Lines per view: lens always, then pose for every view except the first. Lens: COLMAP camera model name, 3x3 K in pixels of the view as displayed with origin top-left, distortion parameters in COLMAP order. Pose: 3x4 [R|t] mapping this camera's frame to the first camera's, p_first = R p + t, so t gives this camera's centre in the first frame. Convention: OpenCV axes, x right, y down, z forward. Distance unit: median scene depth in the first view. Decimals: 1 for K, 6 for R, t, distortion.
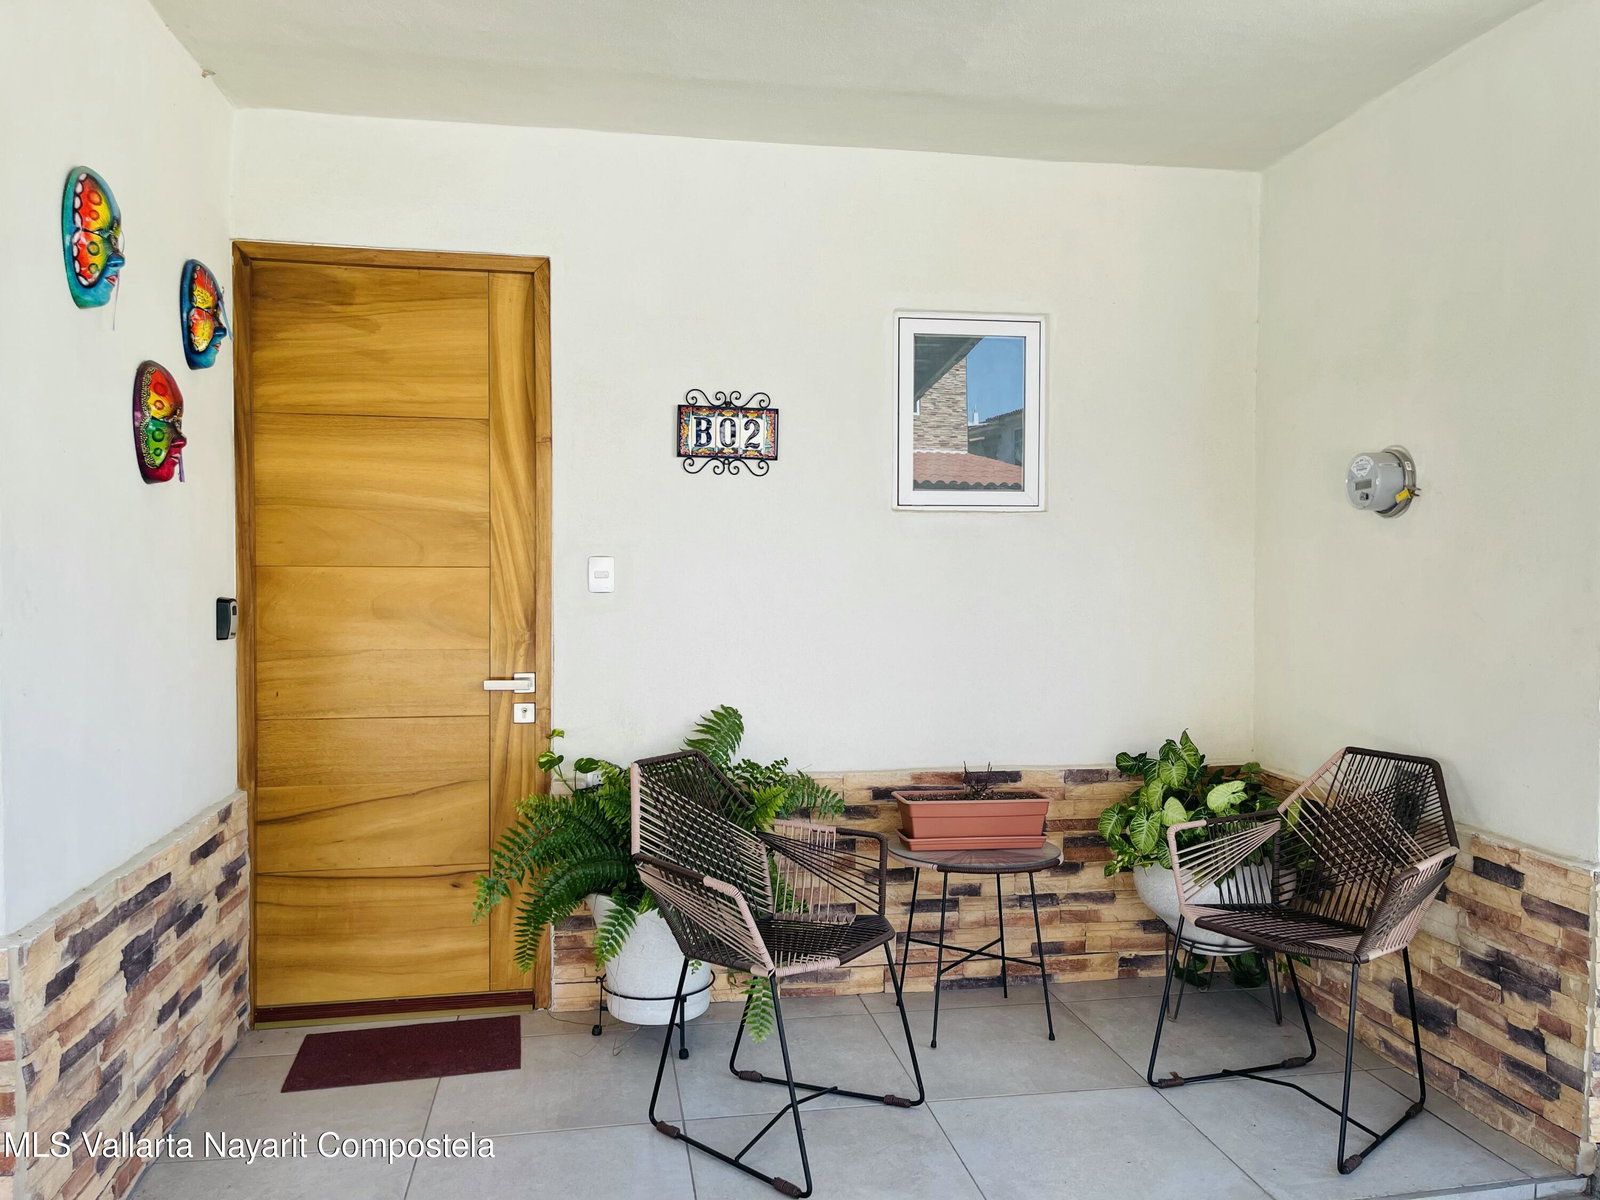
lens RADIAL K [[1199.7, 0, 802.3], [0, 1199.7, 597.9], [0, 0, 1]] dist [0.065372, -0.098642]
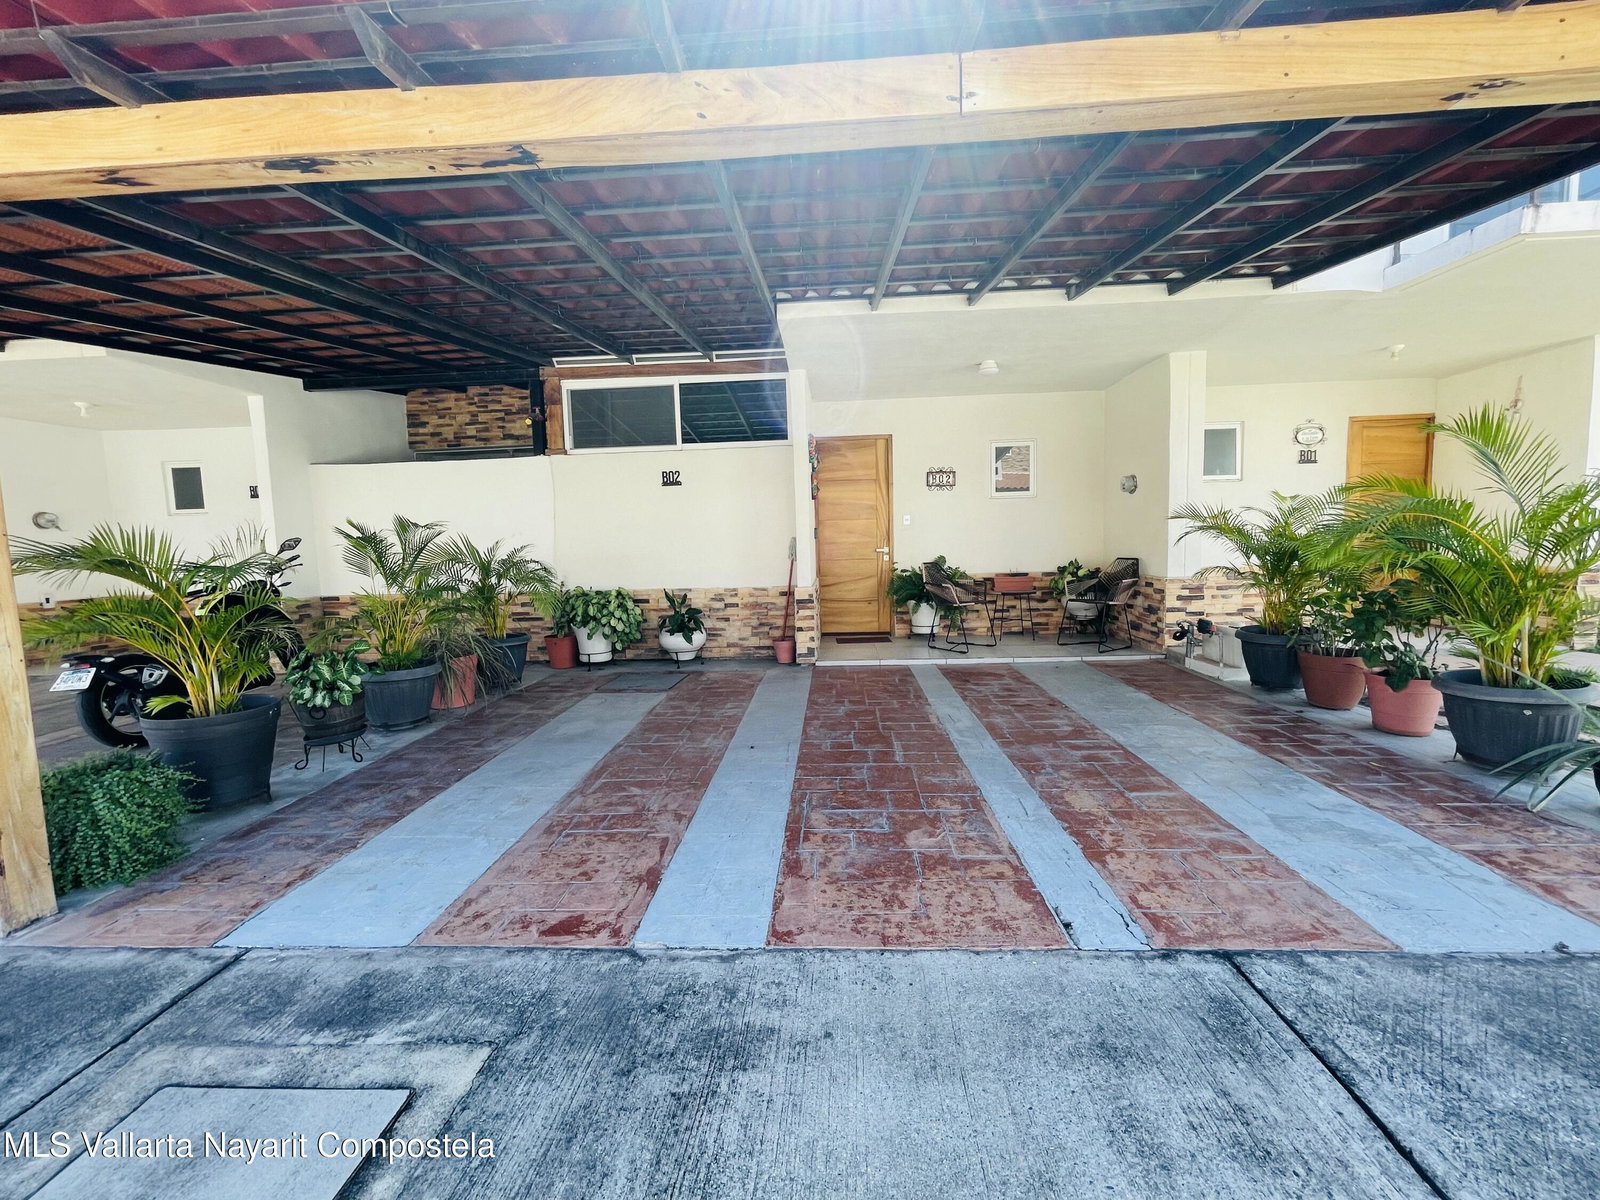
lens RADIAL K [[643.4, 0, 792.3], [0, 643.4, 604.8], [0, 0, 1]] dist [-0.005386, 0.001742]
pose [[0.972820, -0.010565, -0.231320, -0.055675], [0.029612, 0.996433, 0.079022, 0.075552], [0.229660, -0.083724, 0.969663, -1.035021]]
